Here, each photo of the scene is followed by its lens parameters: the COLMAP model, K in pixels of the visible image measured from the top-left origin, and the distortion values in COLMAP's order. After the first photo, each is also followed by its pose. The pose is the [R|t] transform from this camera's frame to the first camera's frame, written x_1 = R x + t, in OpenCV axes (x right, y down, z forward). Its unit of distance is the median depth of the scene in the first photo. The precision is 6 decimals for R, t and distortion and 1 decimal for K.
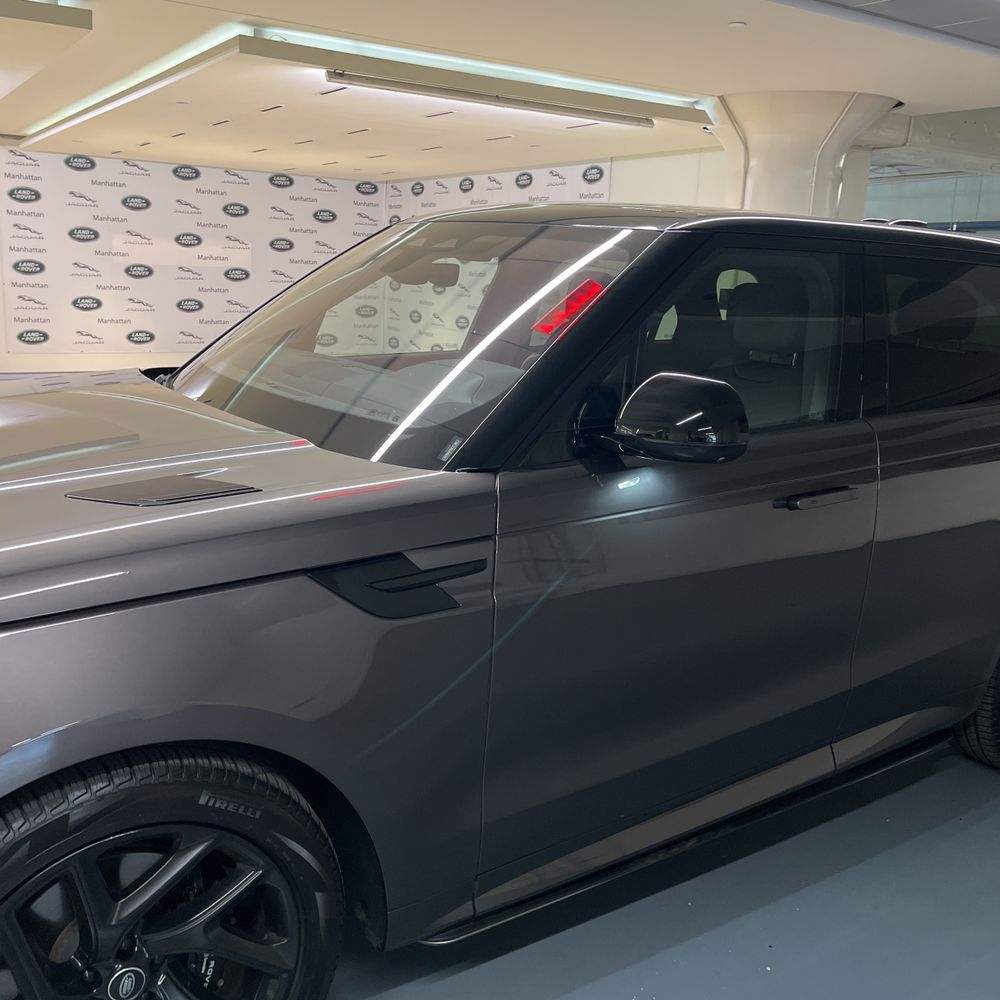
lens RADIAL K [[1019.9, 0, 495.9], [0, 1019.9, 509.8], [0, 0, 1]] dist [0.027740, 0.000000]
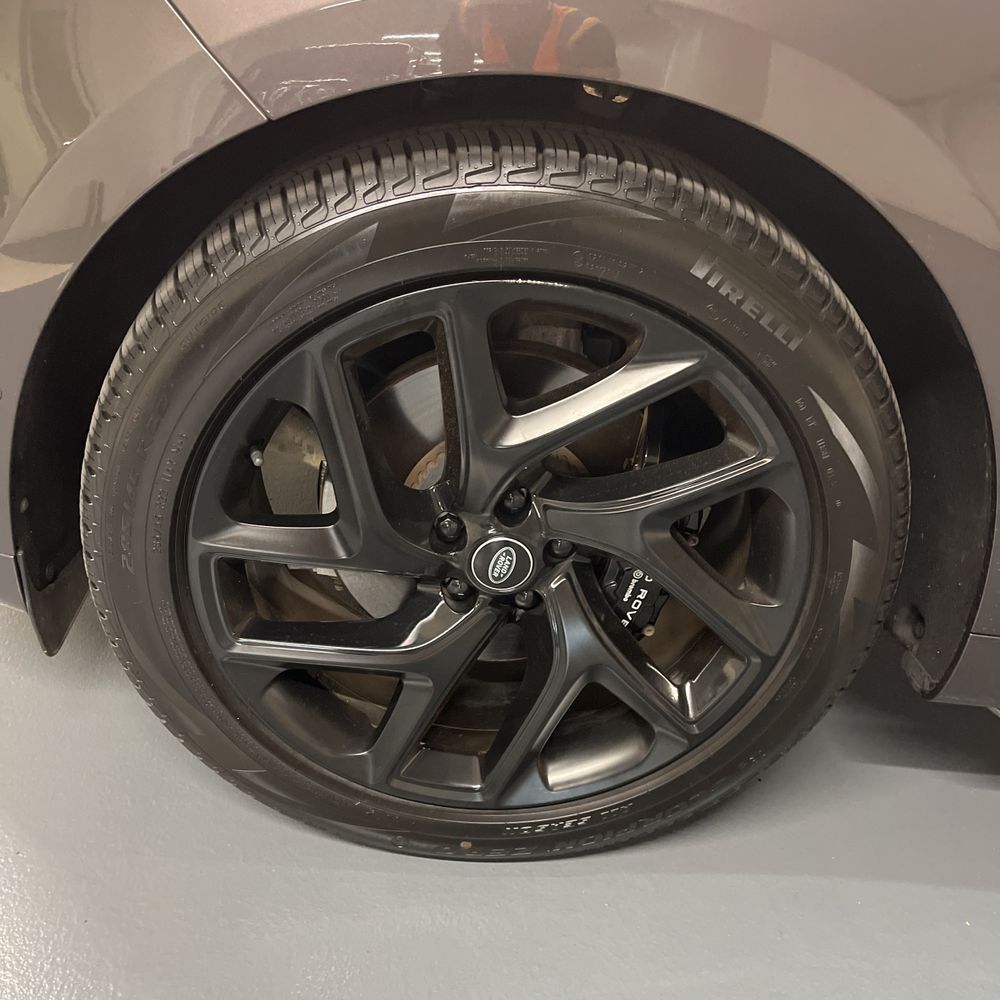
lens RADIAL K [[1019.9, 0, 500.4], [0, 1019.9, 505.5], [0, 0, 1]] dist [0.027740, 0.000000]
pose [[0.845409, 0.305854, -0.437879, -0.096421], [-0.200852, 0.941686, 0.269975, 0.230071], [0.494917, -0.140290, 0.857541, 0.425860]]
